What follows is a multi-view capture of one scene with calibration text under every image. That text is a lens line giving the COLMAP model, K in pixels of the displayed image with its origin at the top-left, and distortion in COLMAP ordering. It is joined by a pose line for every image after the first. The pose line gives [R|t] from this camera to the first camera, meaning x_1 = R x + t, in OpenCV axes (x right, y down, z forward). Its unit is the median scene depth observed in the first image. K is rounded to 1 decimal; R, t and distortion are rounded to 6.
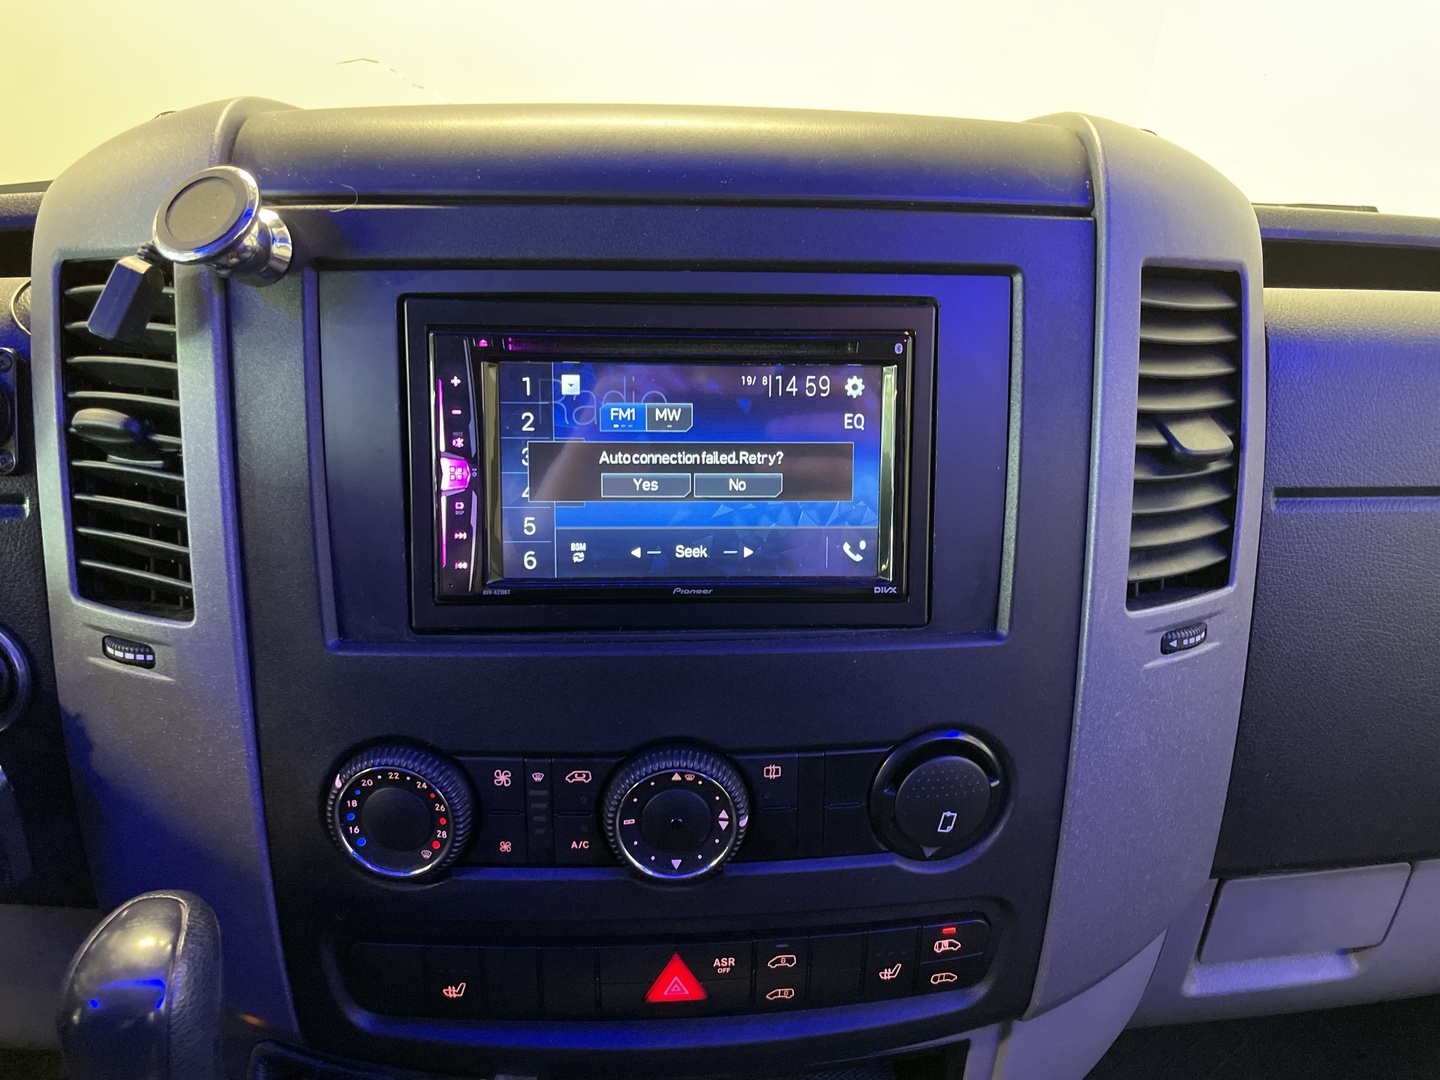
lens RADIAL K [[1083.0, 0, 728.3], [0, 1083.0, 538.7], [0, 0, 1]] dist [0.100128, -0.142305]
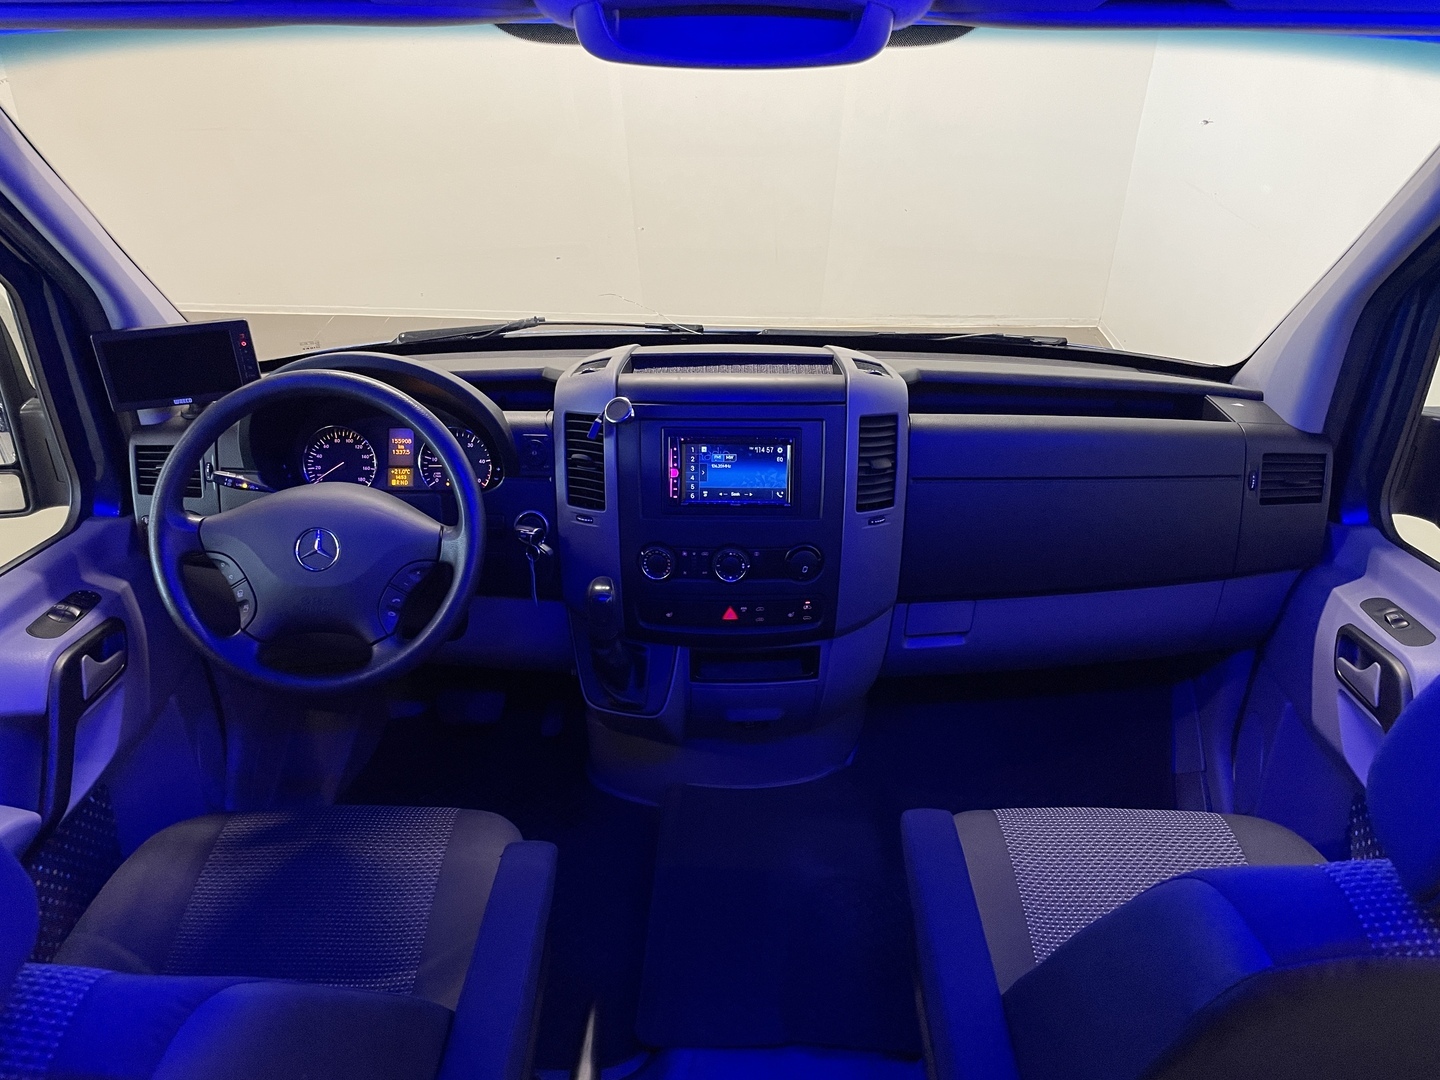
lens RADIAL K [[1083.0, 0, 728.3], [0, 1083.0, 538.7], [0, 0, 1]] dist [0.100128, -0.142305]
pose [[0.998389, 0.015280, -0.054635, 0.143297], [-0.012586, 0.998704, 0.049308, -0.017812], [0.055317, -0.048540, 0.997288, -2.655576]]
